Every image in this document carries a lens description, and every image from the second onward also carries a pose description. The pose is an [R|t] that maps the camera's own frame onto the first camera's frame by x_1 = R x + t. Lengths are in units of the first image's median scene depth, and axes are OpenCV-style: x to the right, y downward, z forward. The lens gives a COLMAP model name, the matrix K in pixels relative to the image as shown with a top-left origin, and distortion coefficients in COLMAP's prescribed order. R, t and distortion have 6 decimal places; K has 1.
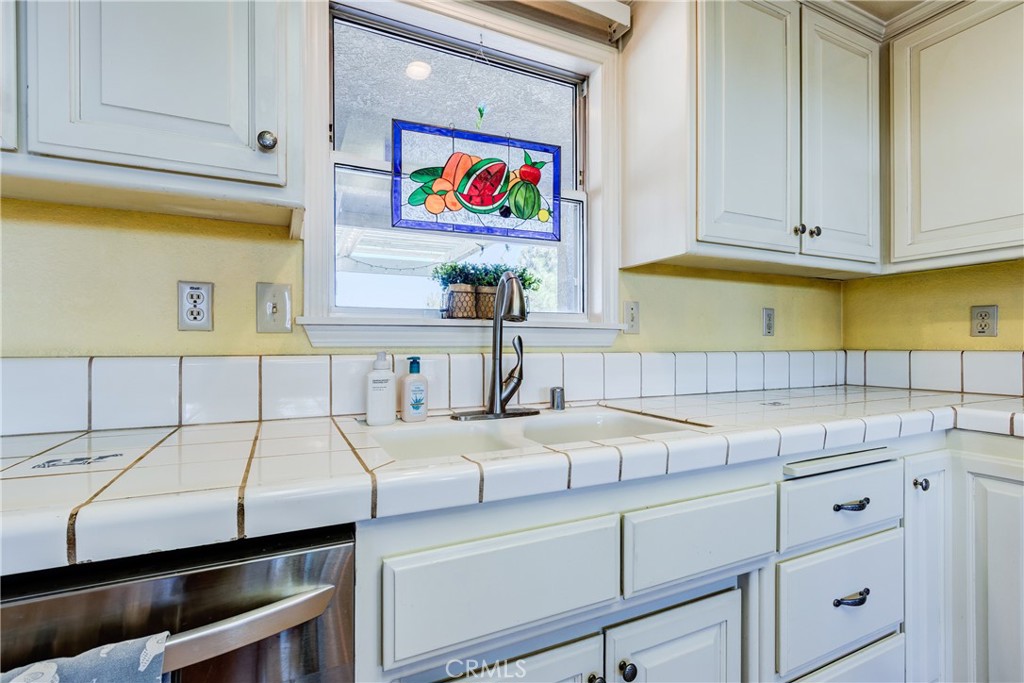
lens RADIAL K [[463.8, 0, 499.0], [0, 463.8, 344.5], [0, 0, 1]] dist [0.006227, -0.001253]
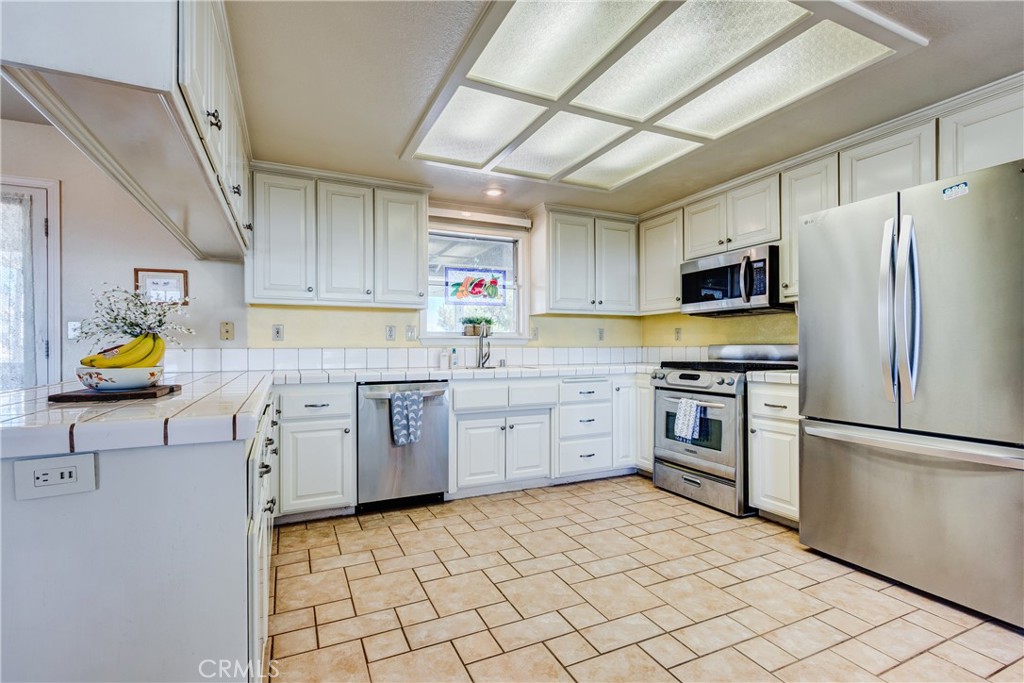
lens RADIAL K [[463.8, 0, 499.0], [0, 463.8, 344.5], [0, 0, 1]] dist [0.006227, -0.001253]
pose [[0.999923, -0.002977, -0.012015, 0.139918], [0.002930, 0.999988, -0.003905, 0.011354], [0.012026, 0.003869, 0.999920, -1.874012]]
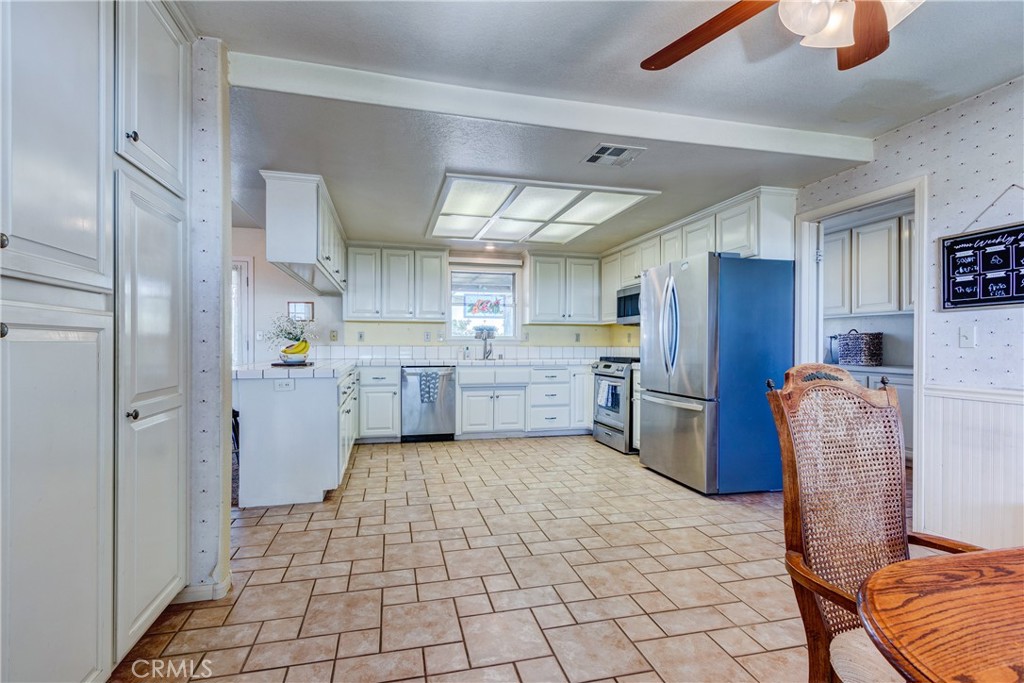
lens RADIAL K [[463.8, 0, 499.0], [0, 463.8, 344.5], [0, 0, 1]] dist [0.006227, -0.001253]
pose [[0.979550, 0.004326, -0.201153, 0.983378], [-0.004014, 0.999990, 0.001957, -0.007517], [0.201160, -0.001110, 0.979558, -3.247147]]
